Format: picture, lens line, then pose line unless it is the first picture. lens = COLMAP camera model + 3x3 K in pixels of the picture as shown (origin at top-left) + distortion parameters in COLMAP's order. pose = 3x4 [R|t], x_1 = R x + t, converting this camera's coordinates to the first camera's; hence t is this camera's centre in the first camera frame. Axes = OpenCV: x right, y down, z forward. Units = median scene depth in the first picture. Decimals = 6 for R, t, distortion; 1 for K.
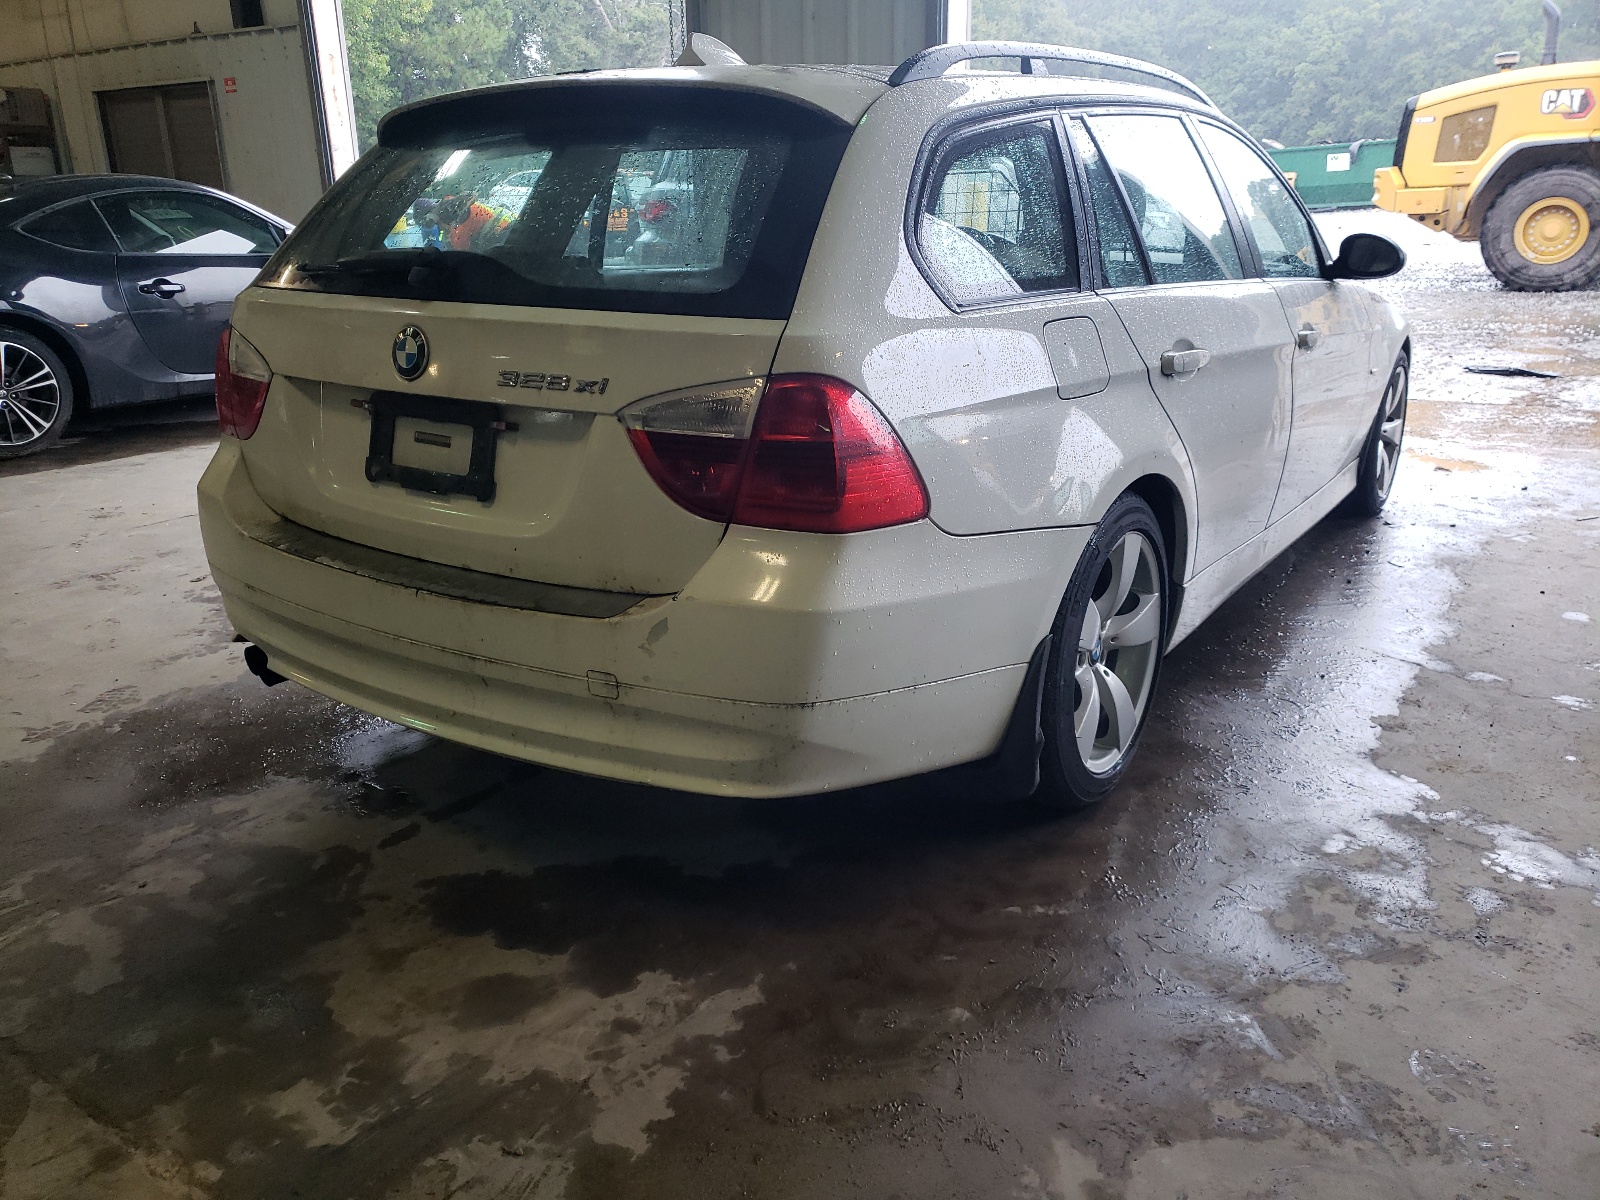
lens RADIAL K [[1203.4, 0, 794.2], [0, 1203.4, 602.9], [0, 0, 1]] dist [0.010514, 0.010086]
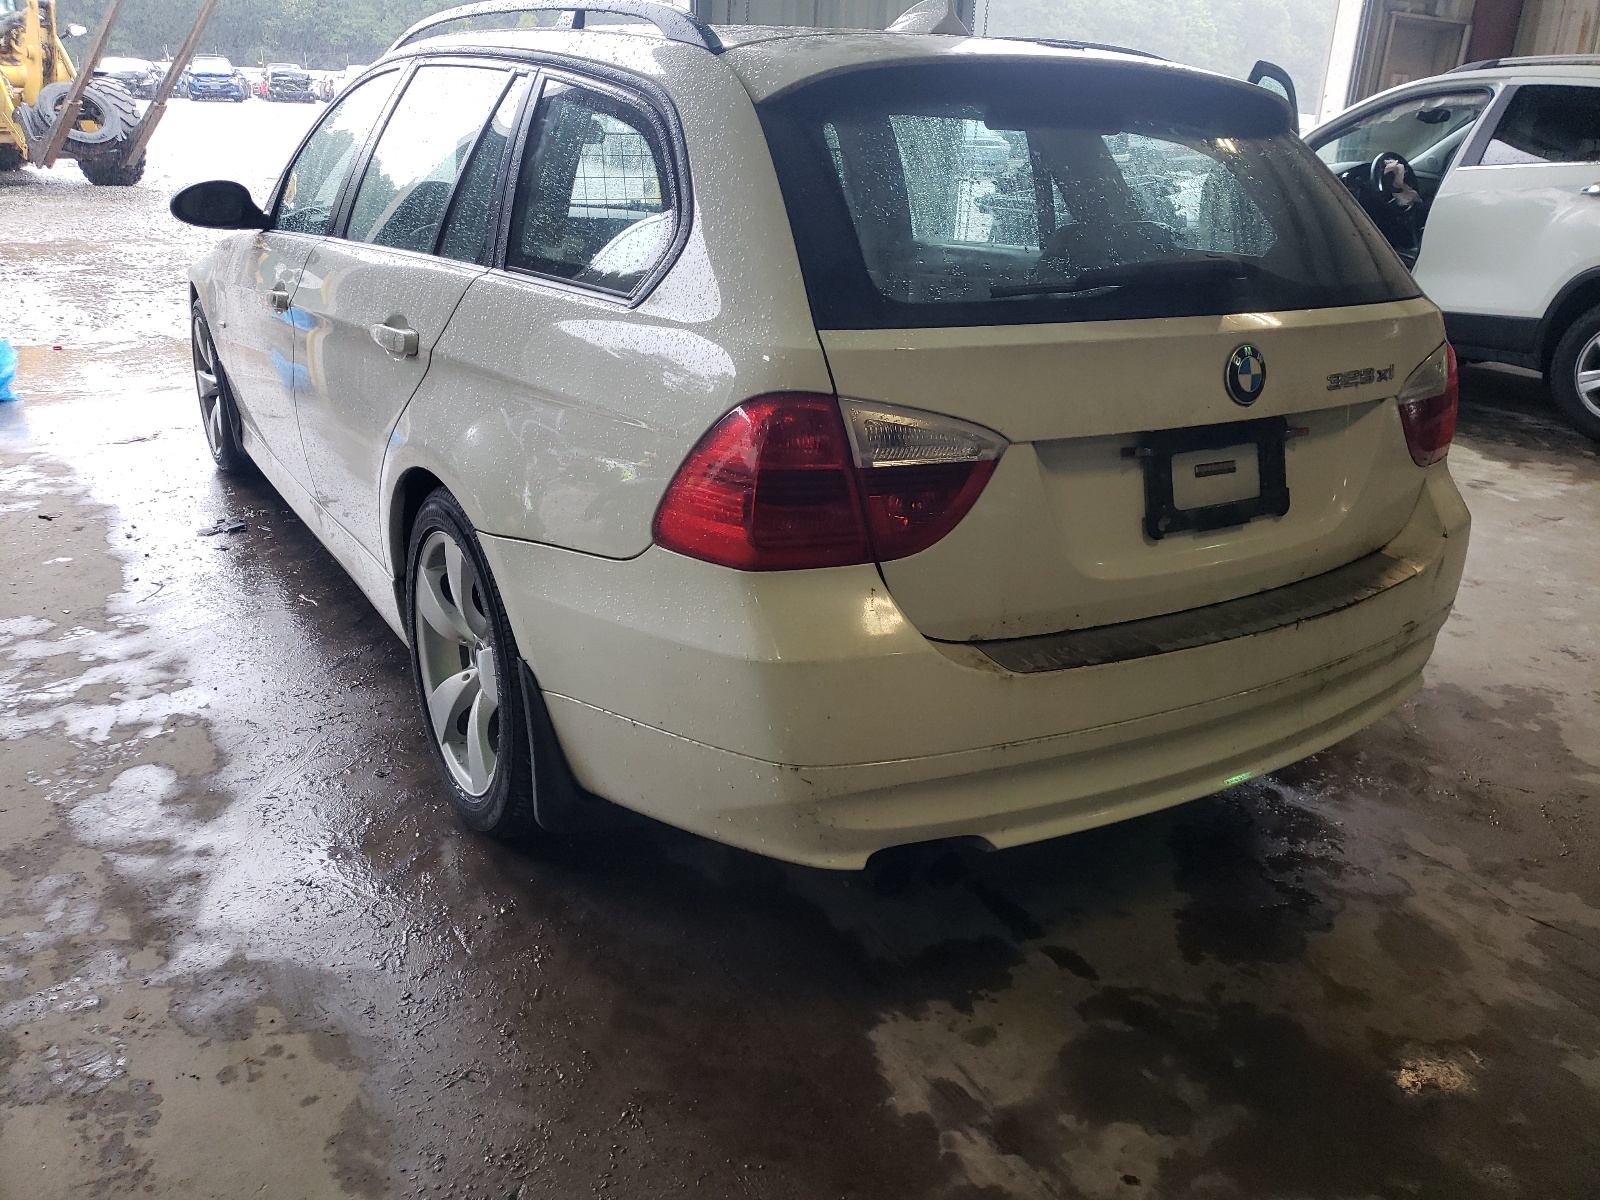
lens RADIAL K [[1203.4, 0, 794.8], [0, 1203.4, 596.3], [0, 0, 1]] dist [0.010514, 0.010086]
pose [[0.421648, -0.300321, 0.855582, -1.221608], [0.260627, 0.943883, 0.202874, -0.308625], [-0.868497, 0.137446, 0.476258, 0.858283]]
